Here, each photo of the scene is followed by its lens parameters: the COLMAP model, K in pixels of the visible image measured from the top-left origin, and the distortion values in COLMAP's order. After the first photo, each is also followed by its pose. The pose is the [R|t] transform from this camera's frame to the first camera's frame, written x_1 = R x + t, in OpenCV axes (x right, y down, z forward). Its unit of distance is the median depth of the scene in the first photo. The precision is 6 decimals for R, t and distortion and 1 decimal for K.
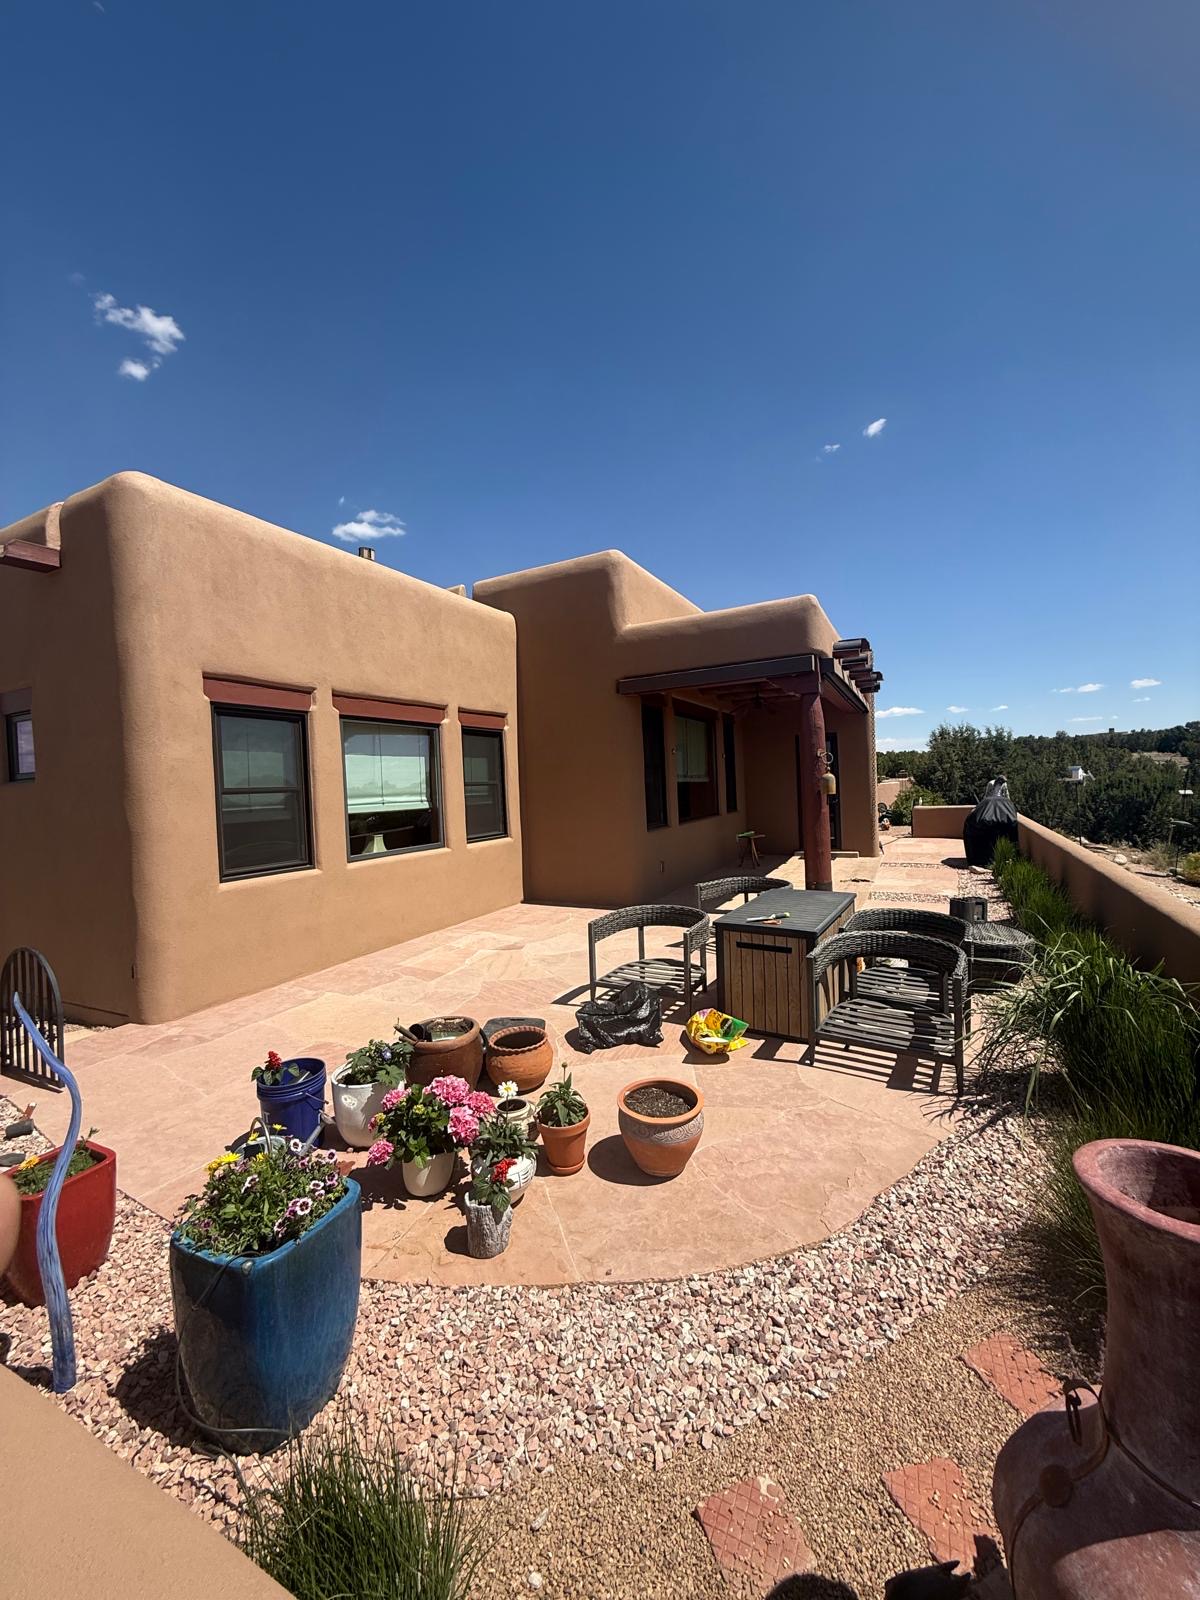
lens RADIAL K [[635.1, 0, 600.0], [0, 635.1, 800.0], [0, 0, 1]] dist [0.014342, -0.012570]
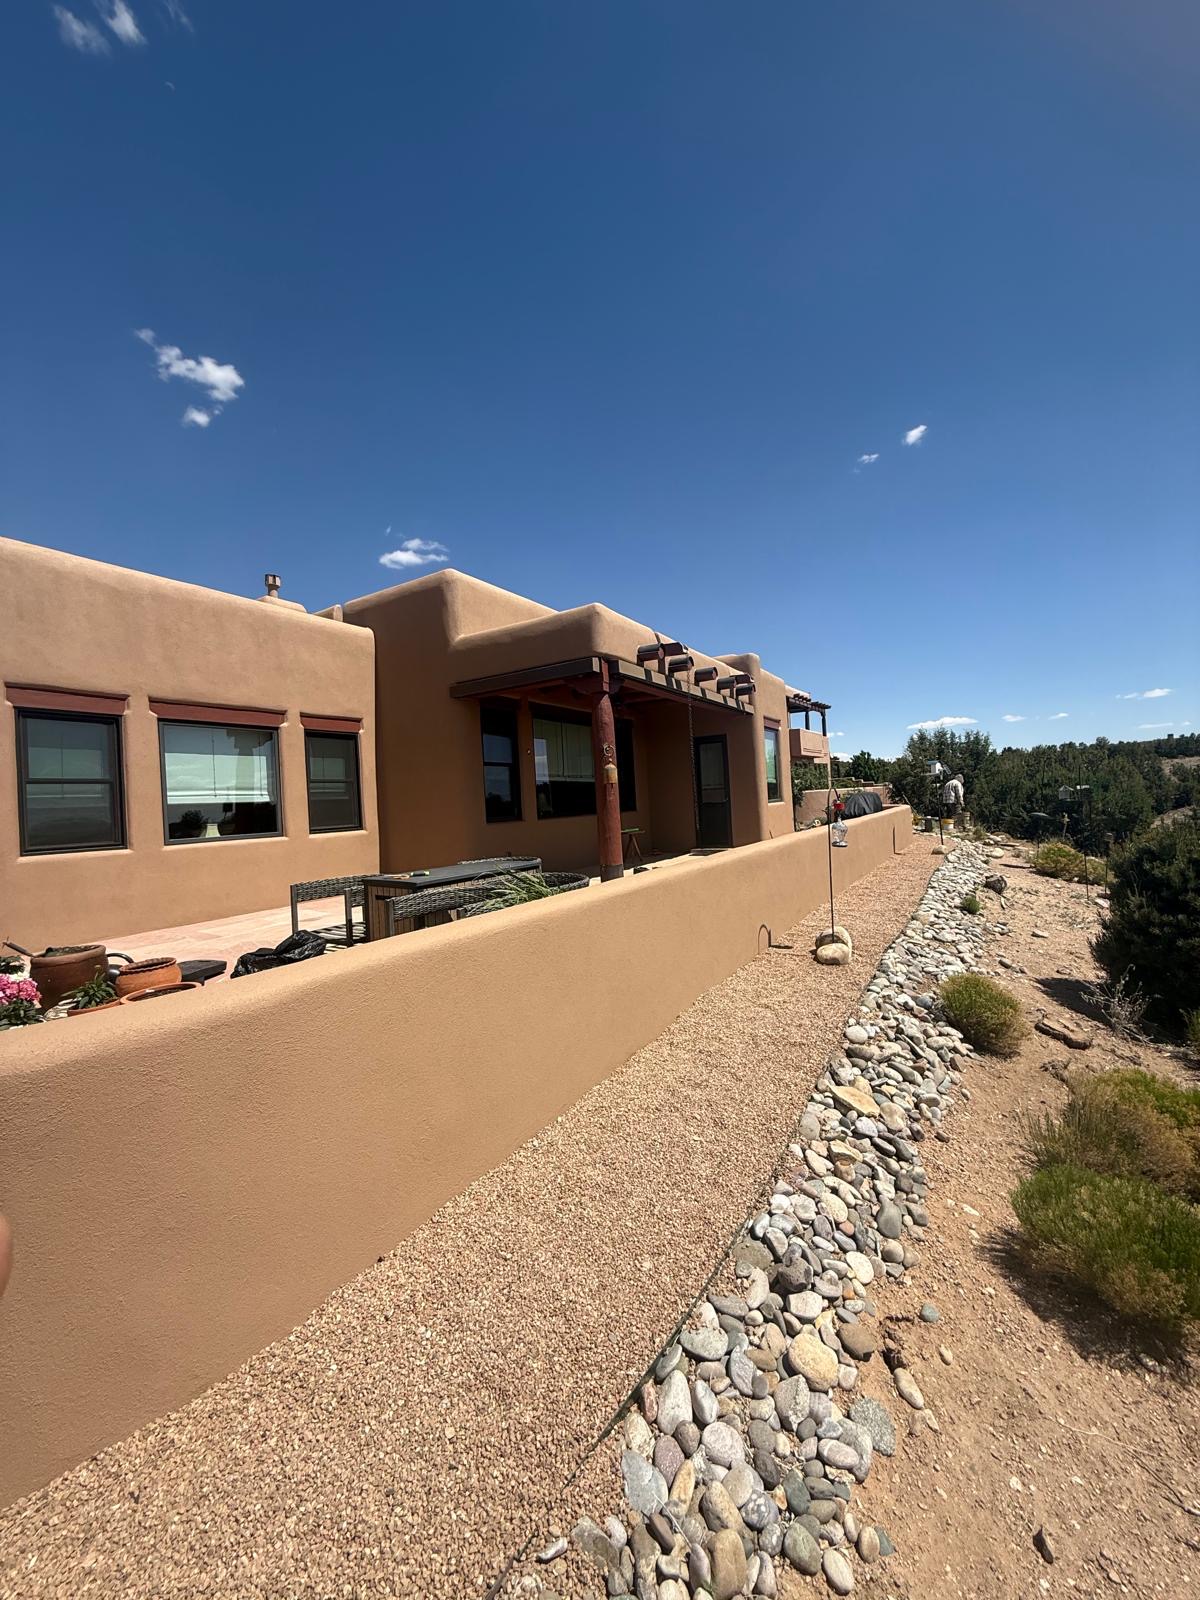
lens RADIAL K [[635.3, 0, 600.0], [0, 635.3, 800.0], [0, 0, 1]] dist [0.001147, 0.000003]
pose [[0.997595, -0.011950, -0.068277, 0.384079], [0.010204, 0.999613, -0.025869, 0.043815], [0.068559, 0.025110, 0.997331, -0.082053]]
